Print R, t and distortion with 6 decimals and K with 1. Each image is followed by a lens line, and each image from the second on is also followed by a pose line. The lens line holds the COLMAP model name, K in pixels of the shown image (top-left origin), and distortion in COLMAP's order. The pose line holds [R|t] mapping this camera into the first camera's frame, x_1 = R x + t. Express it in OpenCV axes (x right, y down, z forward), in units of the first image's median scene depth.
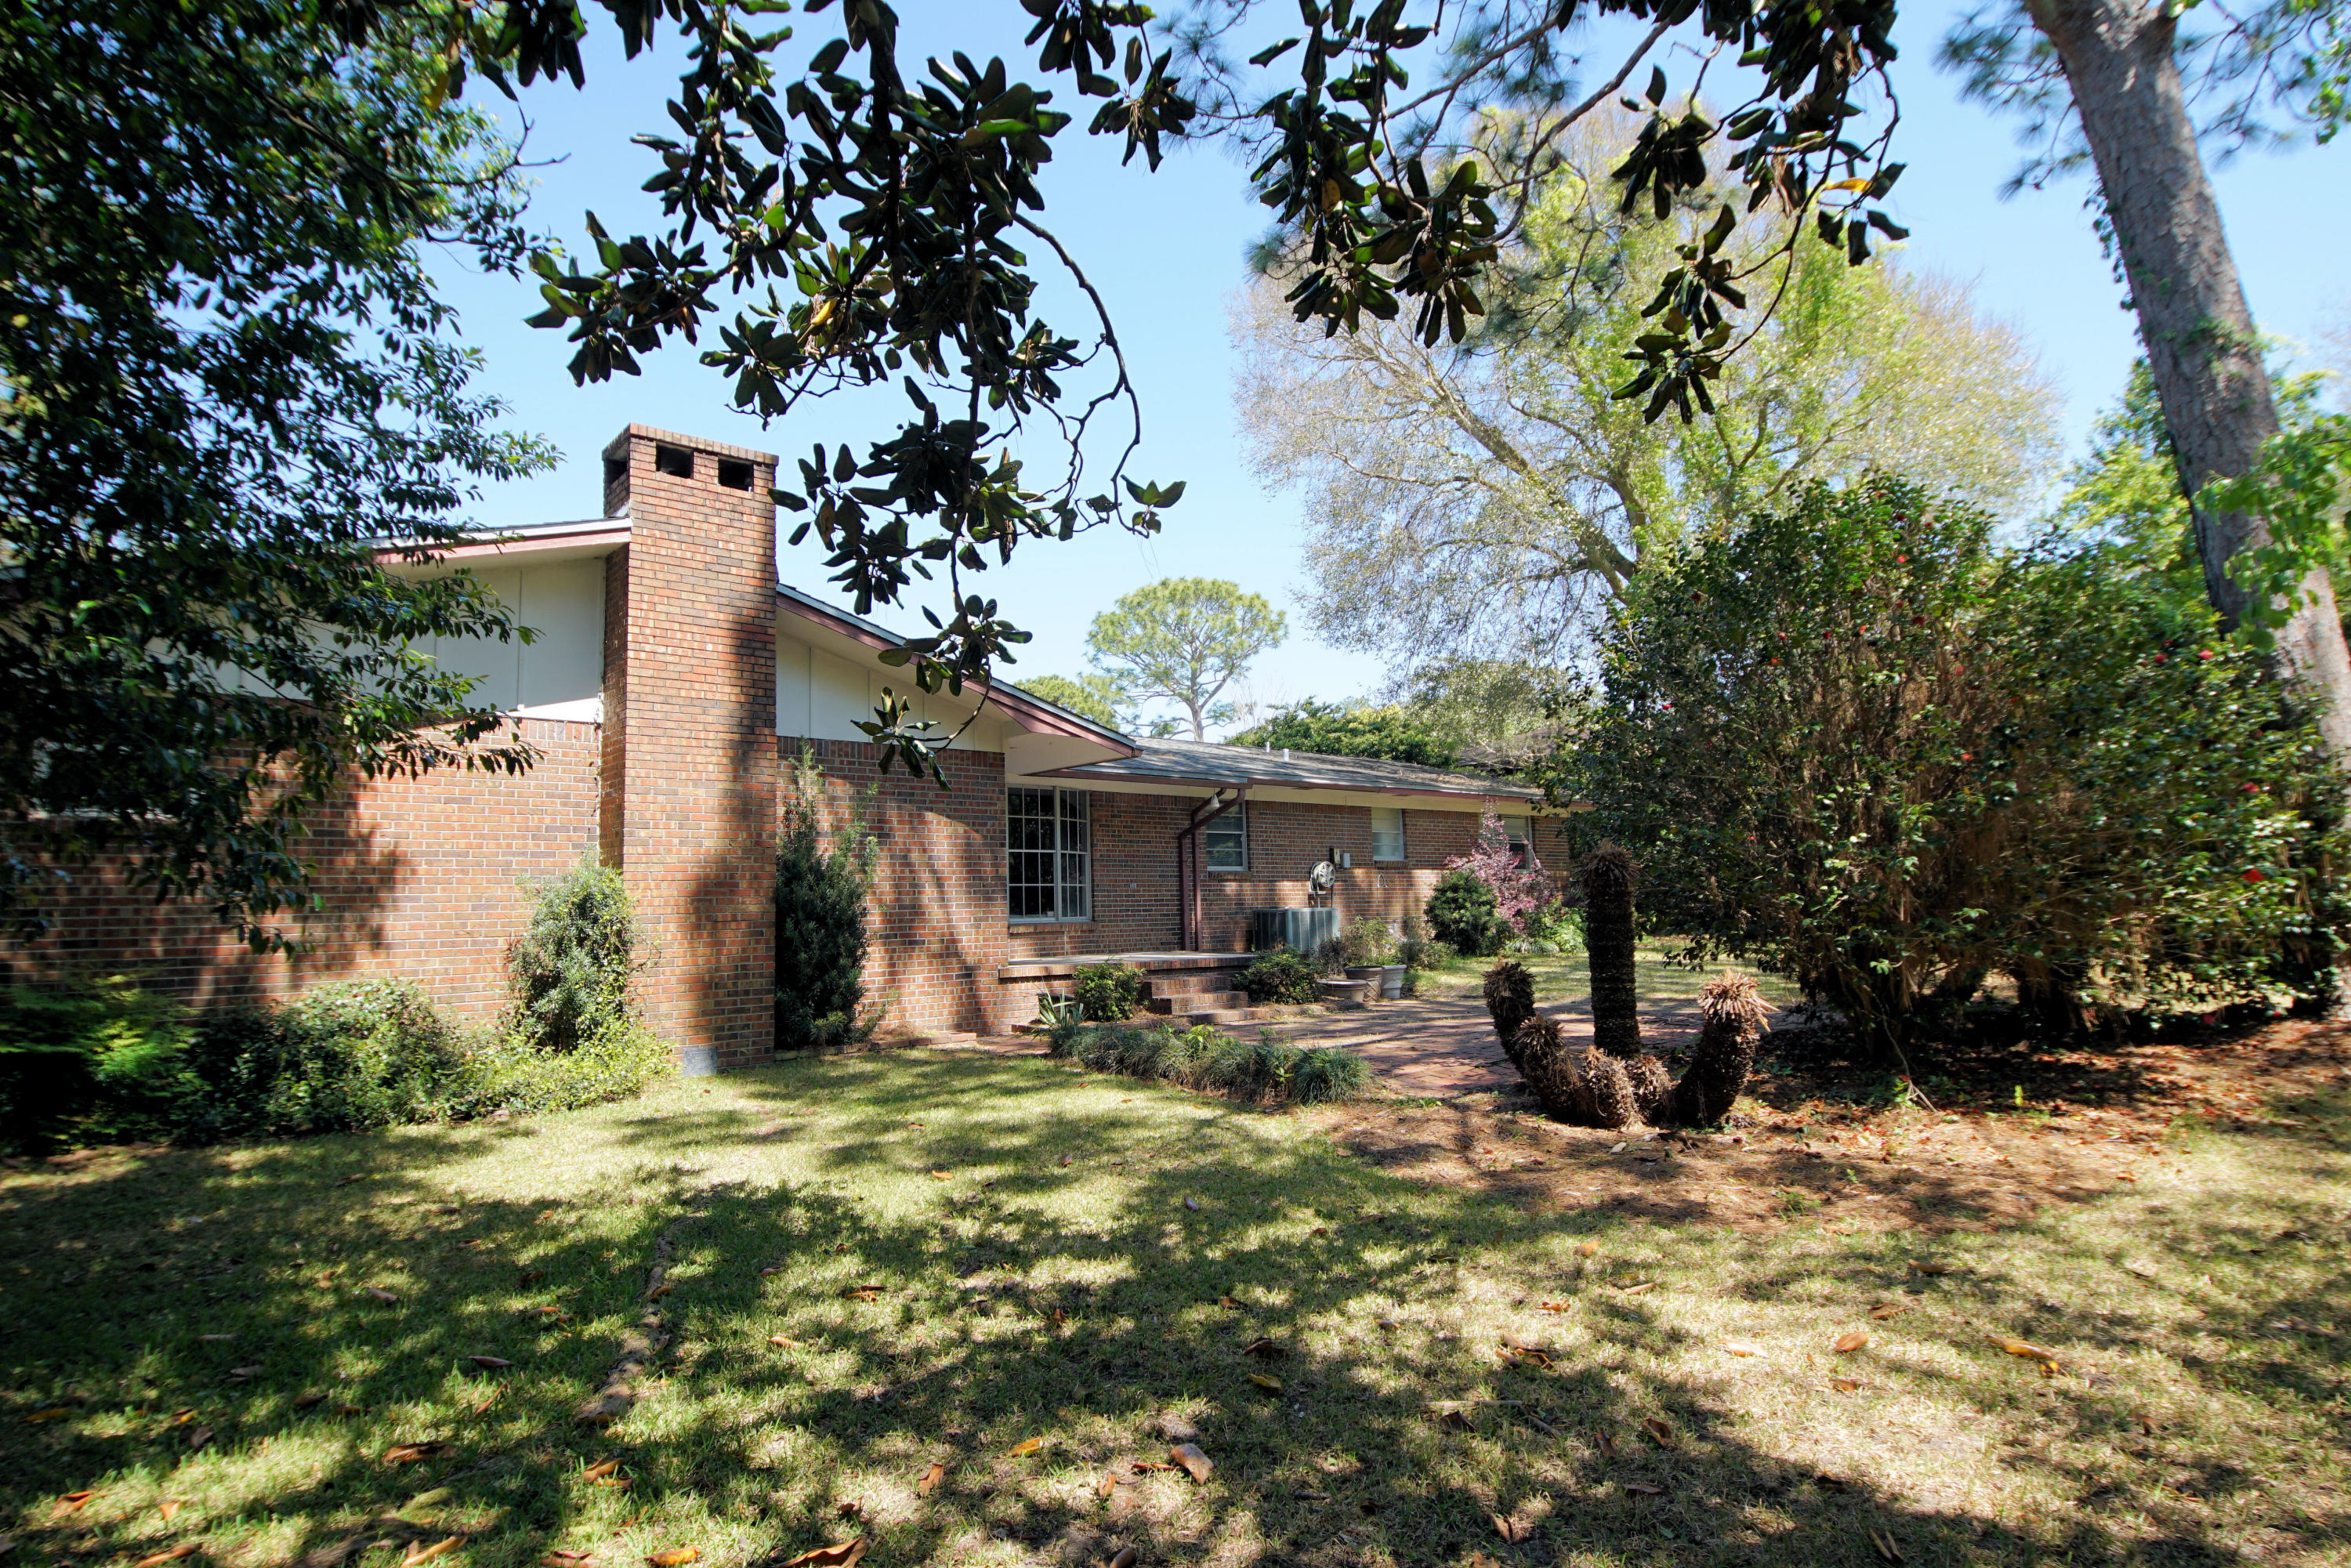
lens RADIAL K [[1259.3, 0, 1160.1], [0, 1259.3, 777.3], [0, 0, 1]] dist [0.042134, -0.041032]
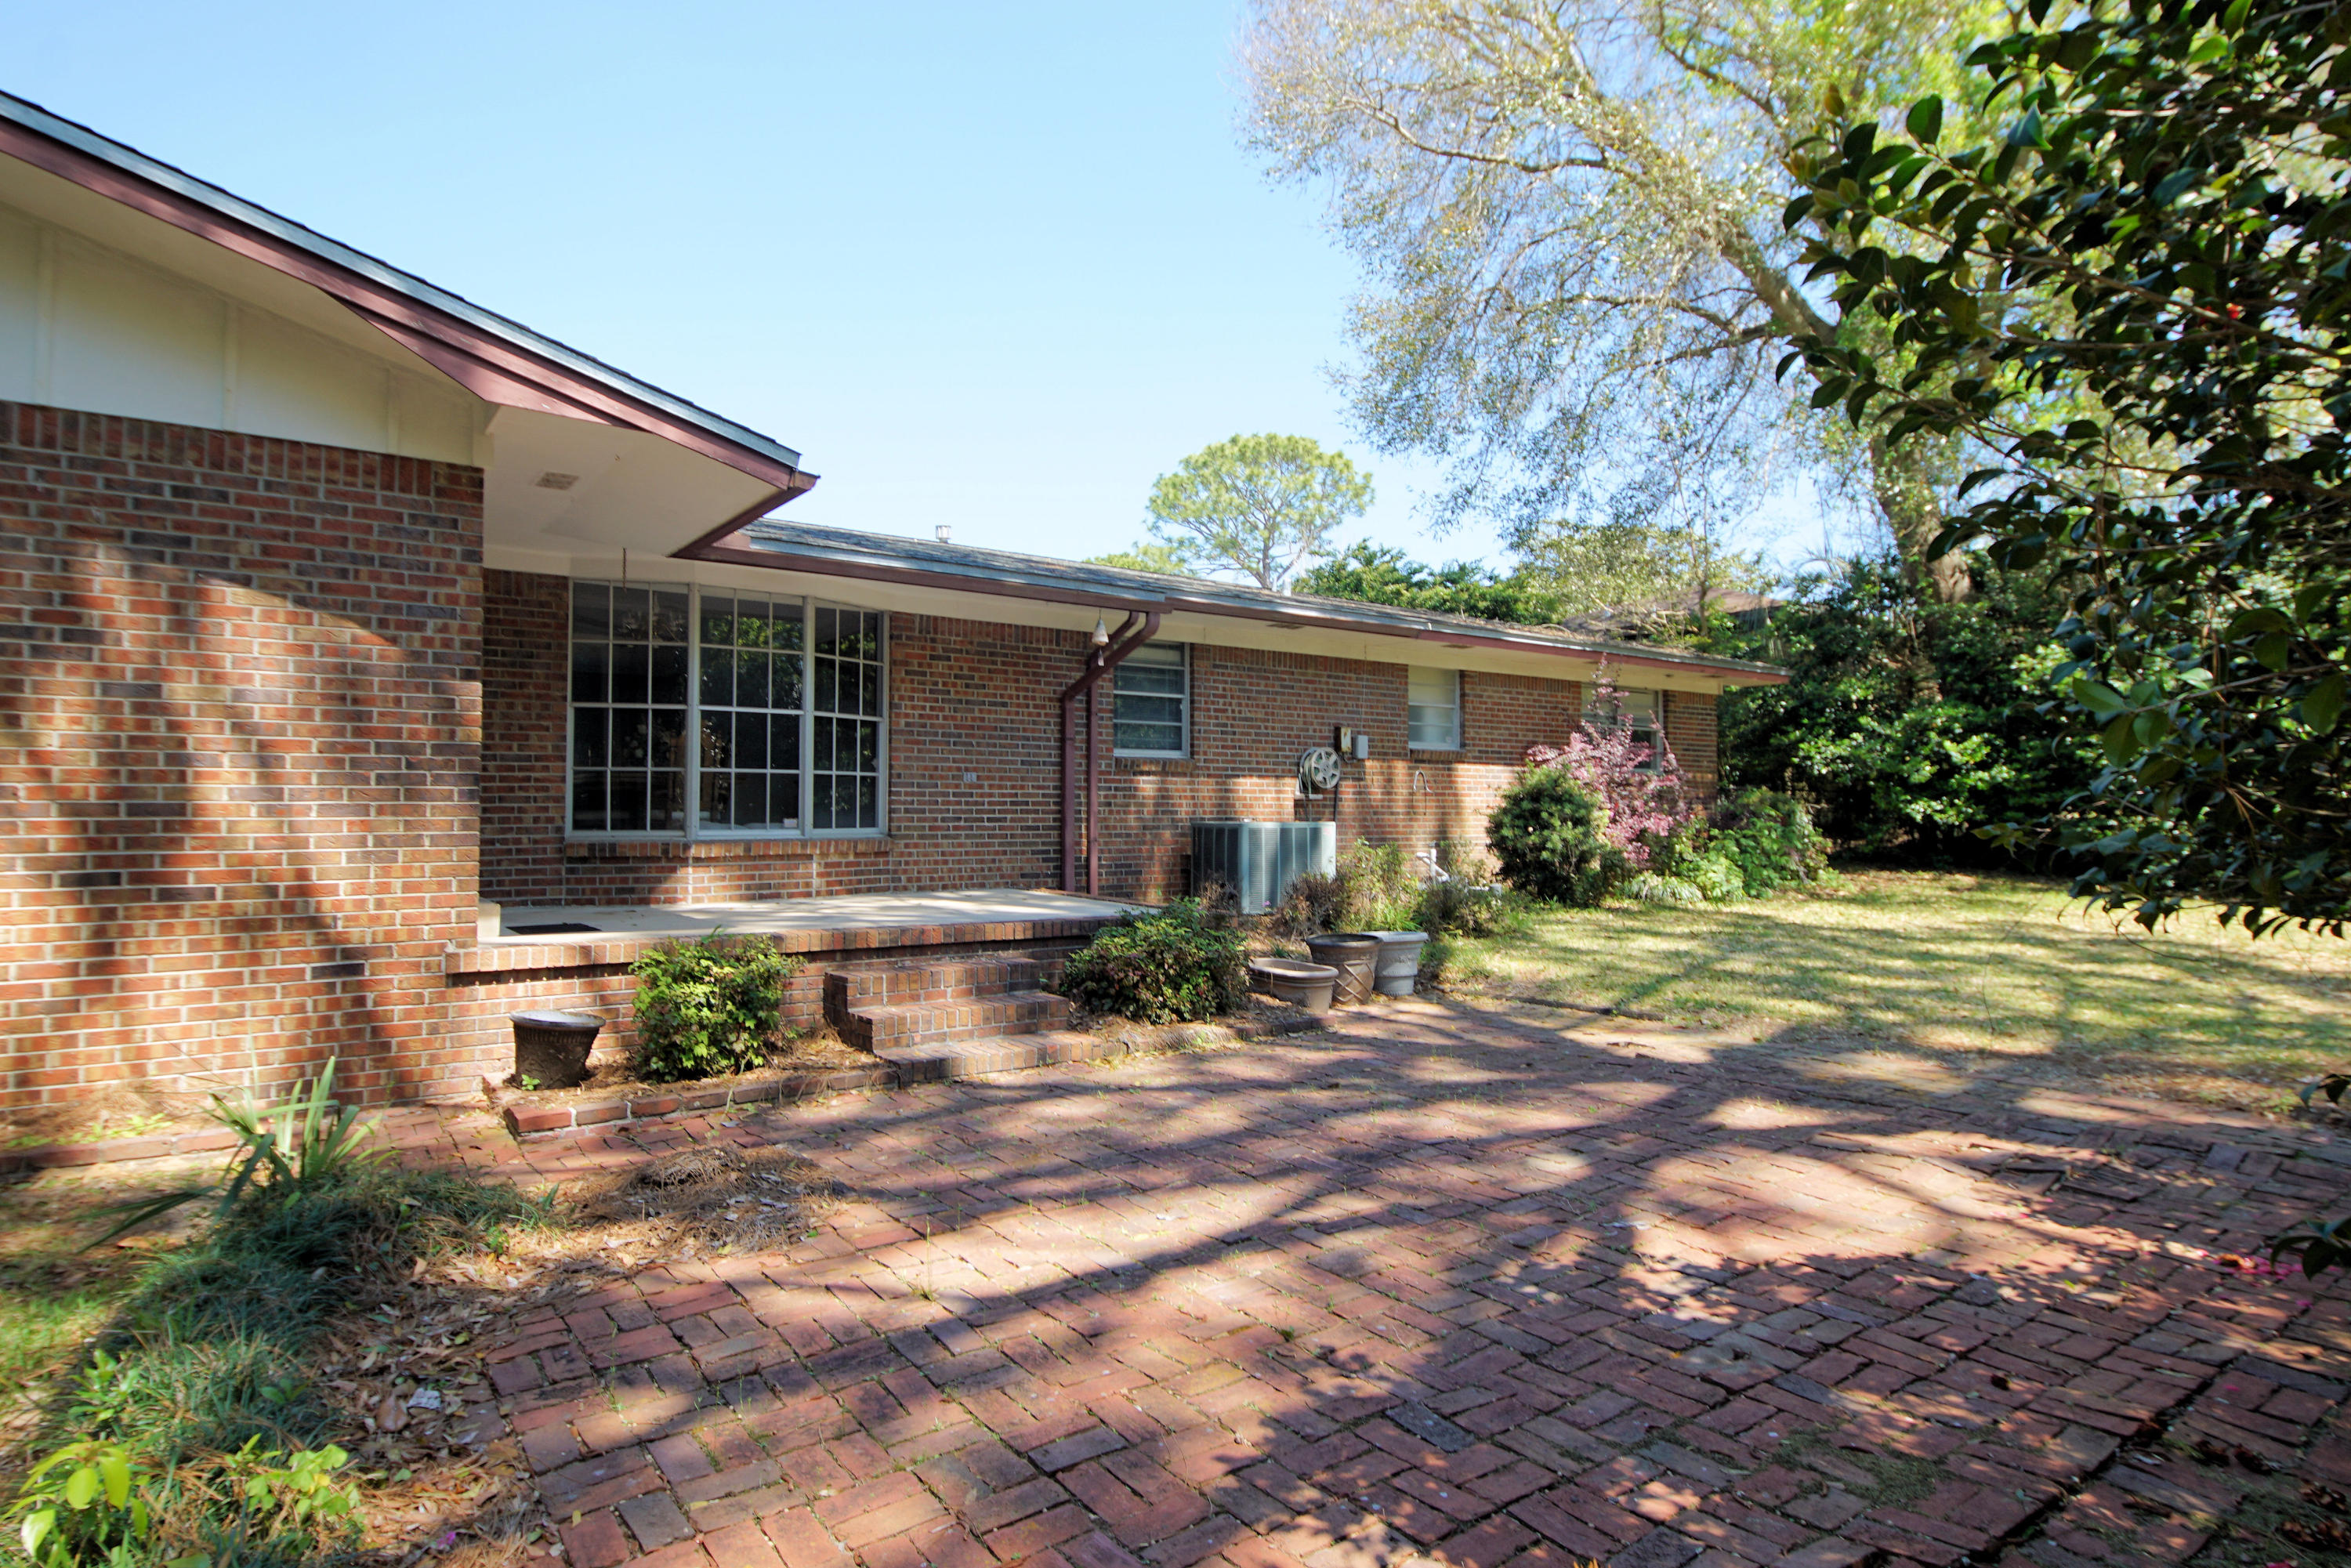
lens RADIAL K [[1259.3, 0, 1160.1], [0, 1259.3, 777.3], [0, 0, 1]] dist [0.042134, -0.041032]
pose [[0.996541, 0.024337, -0.079462, 0.098318], [-0.017764, 0.996441, 0.082401, 0.030910], [0.081185, -0.080705, 0.993426, 0.365893]]
